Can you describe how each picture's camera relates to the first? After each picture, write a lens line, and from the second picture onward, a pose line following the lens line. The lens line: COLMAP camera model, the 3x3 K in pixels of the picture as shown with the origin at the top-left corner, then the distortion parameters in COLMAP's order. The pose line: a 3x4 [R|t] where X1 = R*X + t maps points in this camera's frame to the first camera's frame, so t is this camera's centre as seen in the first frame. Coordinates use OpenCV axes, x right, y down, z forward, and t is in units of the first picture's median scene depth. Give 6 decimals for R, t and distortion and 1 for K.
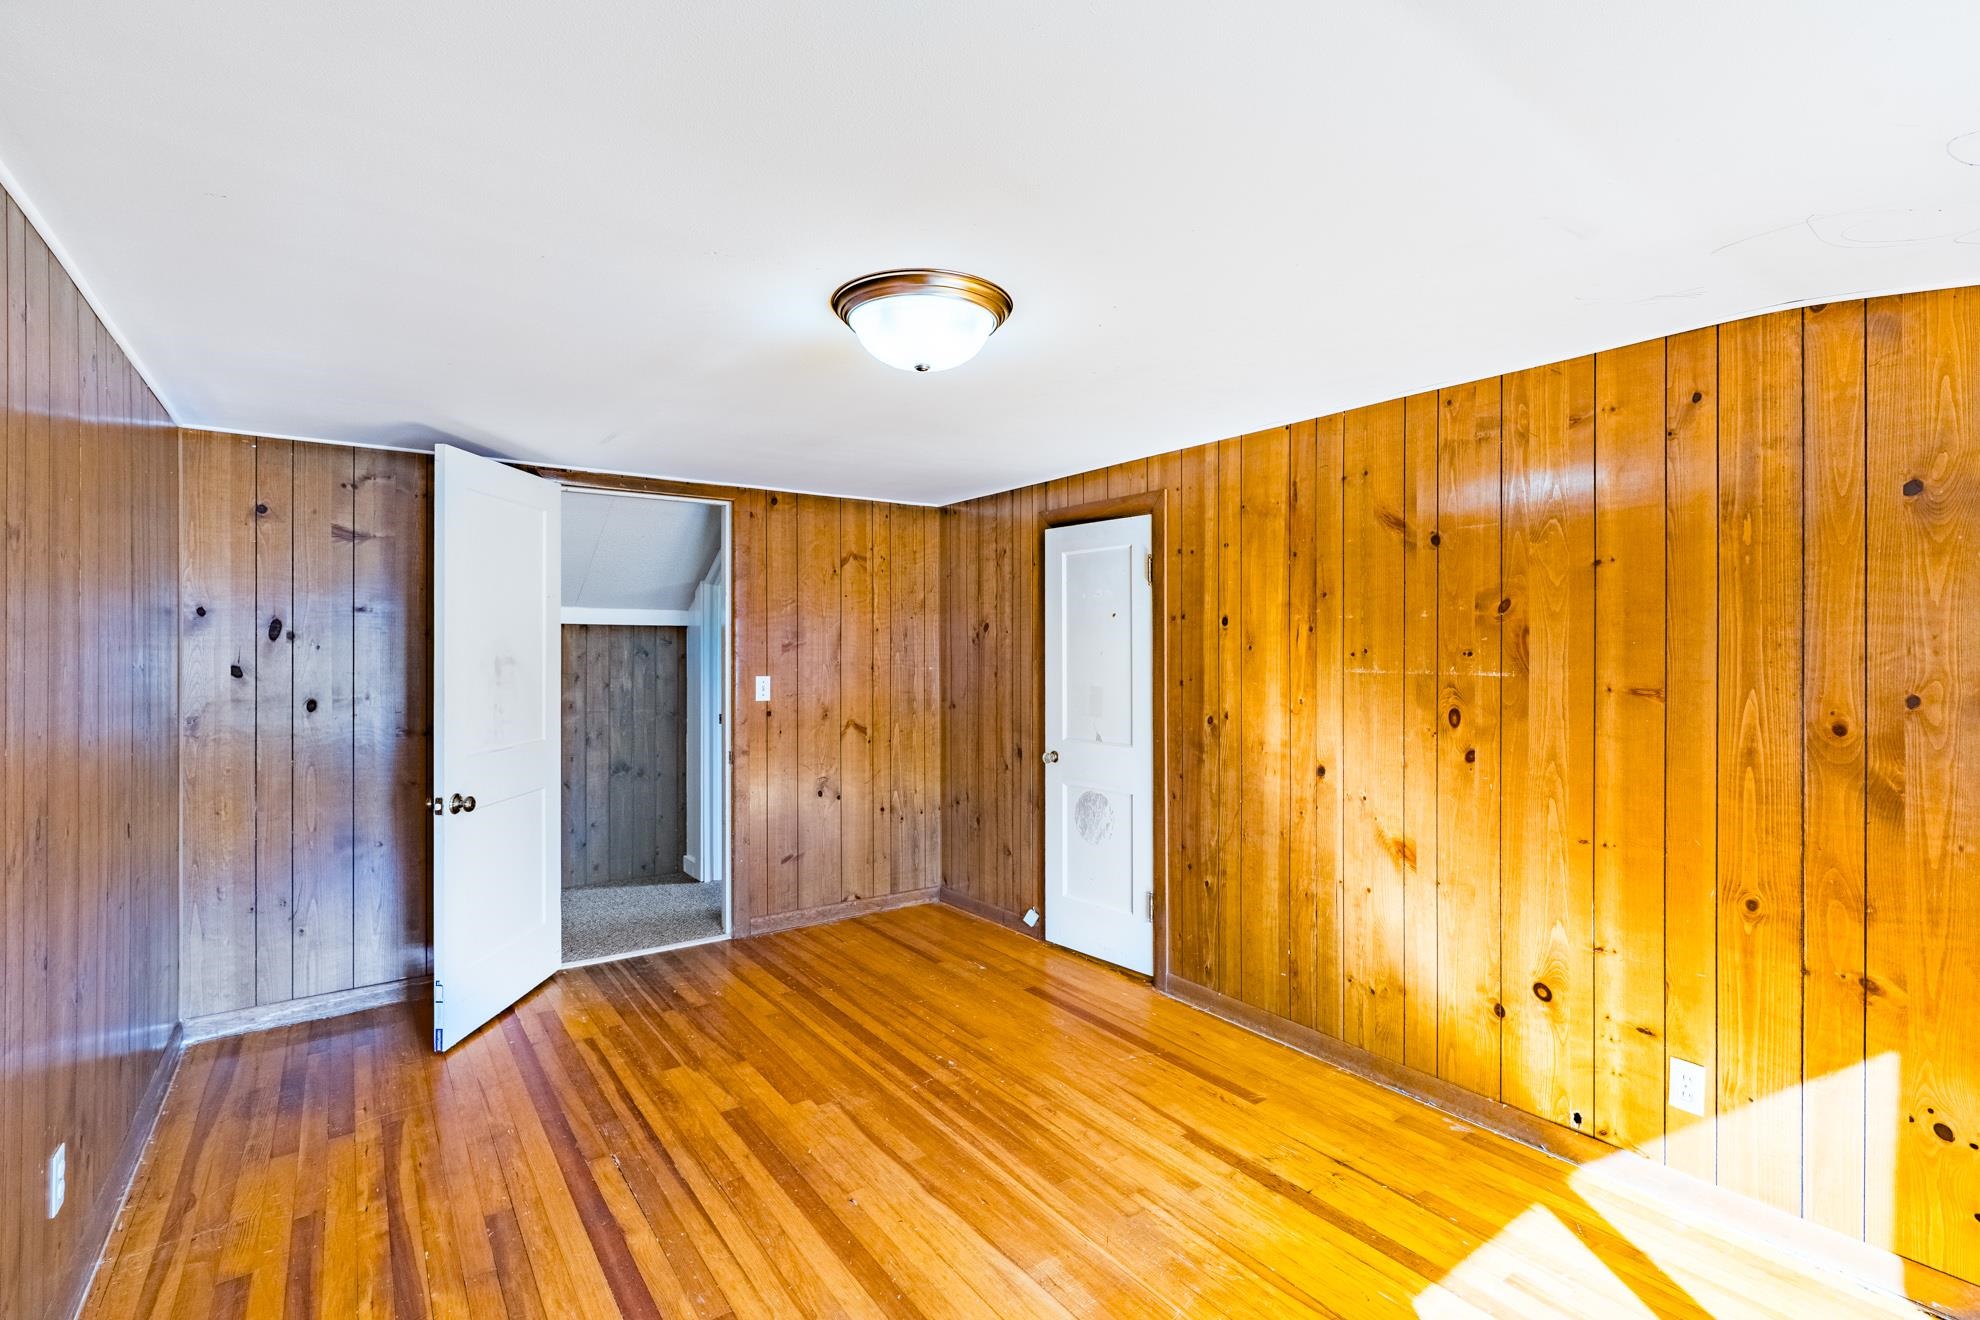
lens RADIAL K [[909.1, 0, 1000.7], [0, 909.1, 649.7], [0, 0, 1]] dist [-0.001147, 0.000484]
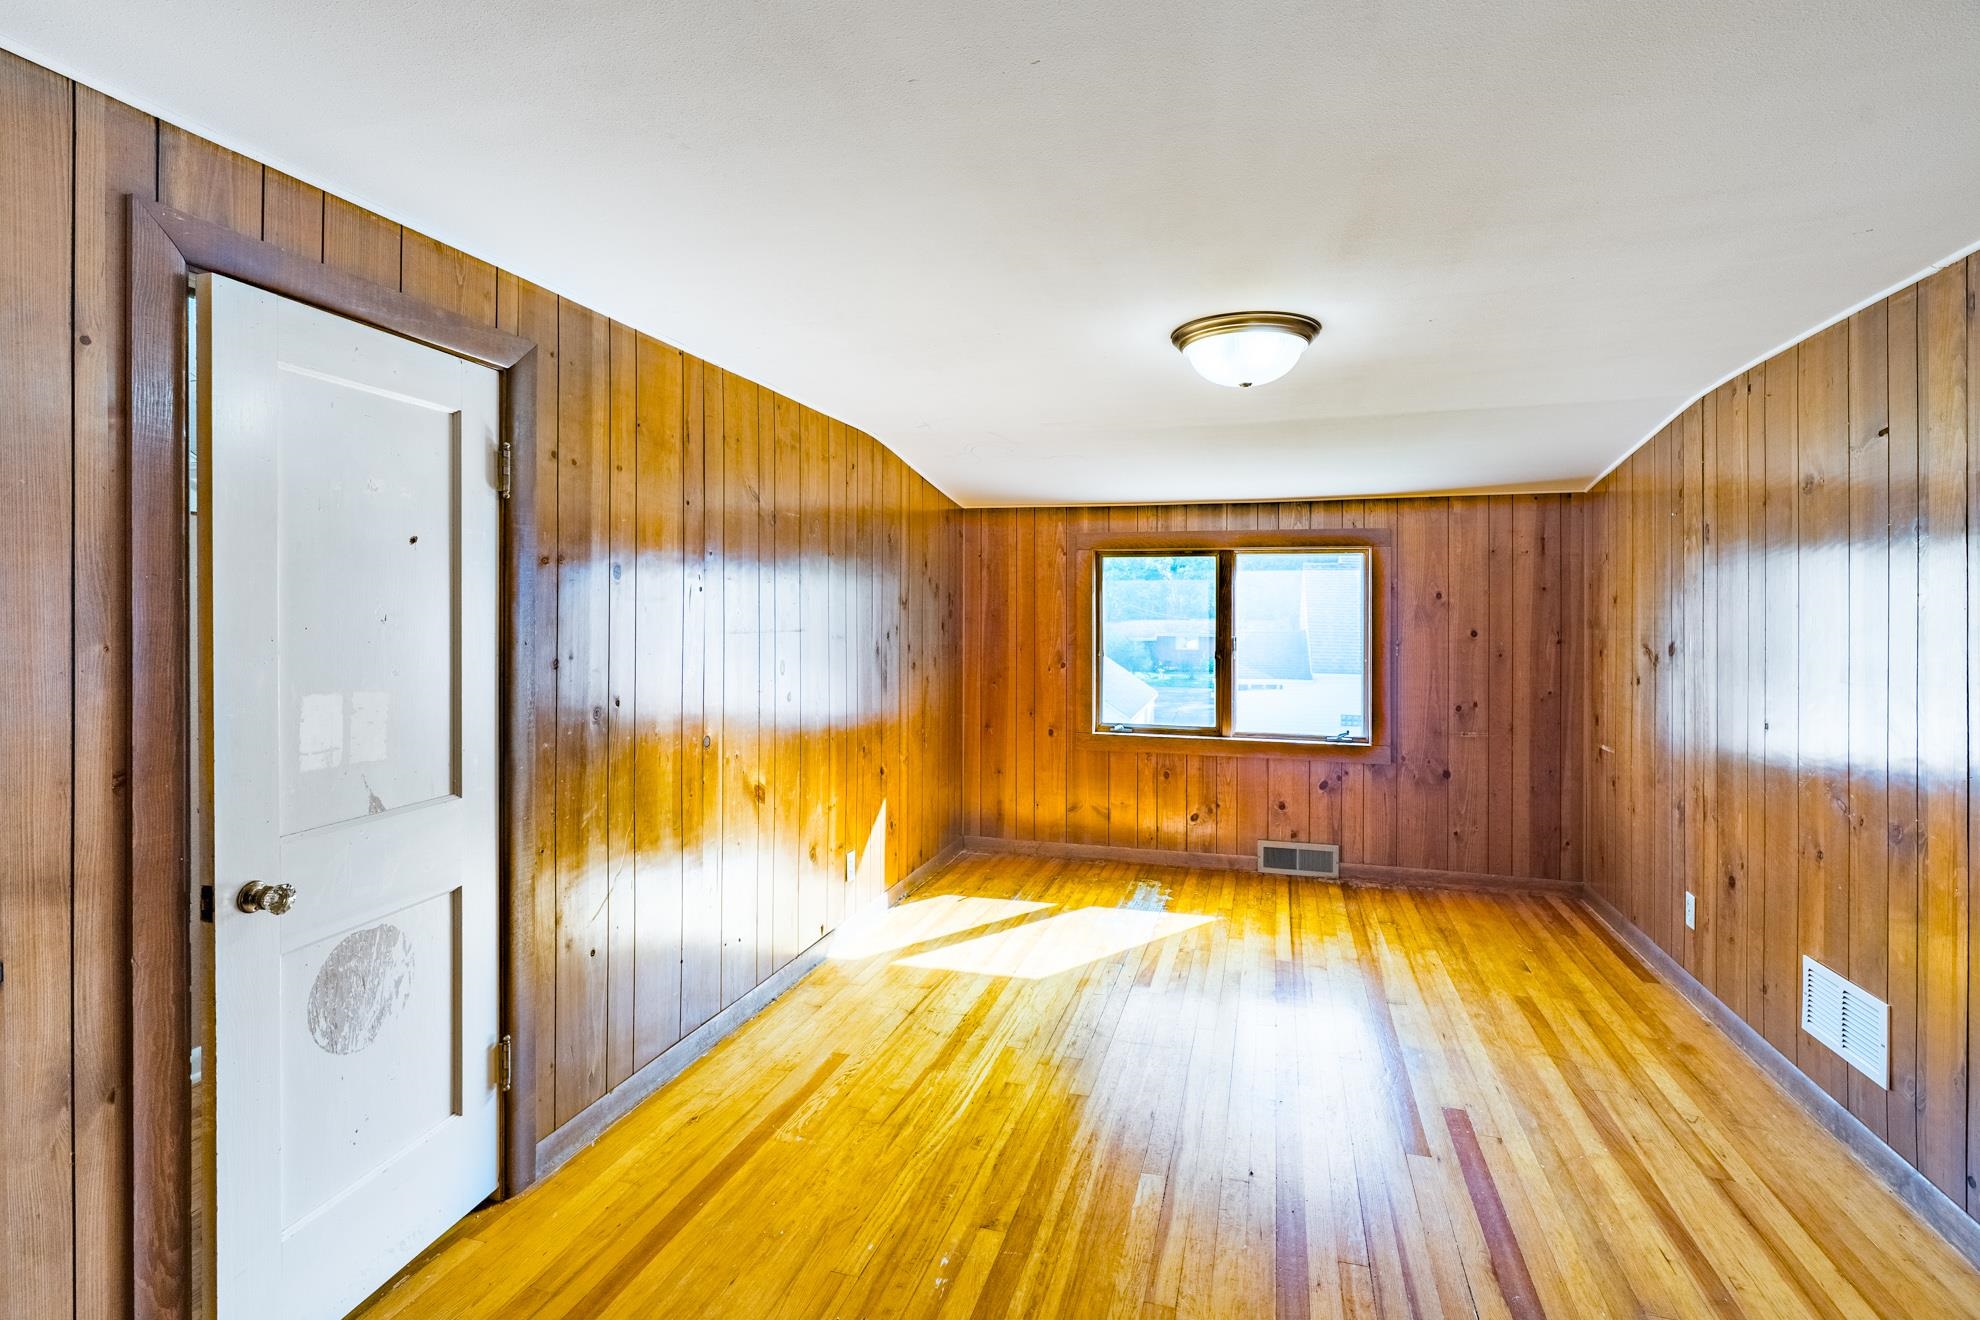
lens RADIAL K [[936.0, 0, 990.9], [0, 936.0, 610.4], [0, 0, 1]] dist [-0.001522, -0.000069]
pose [[-0.602739, 0.003550, 0.797930, -0.571925], [0.000805, 0.999992, -0.003841, 0.002575], [-0.797938, -0.001673, -0.602737, 1.310071]]
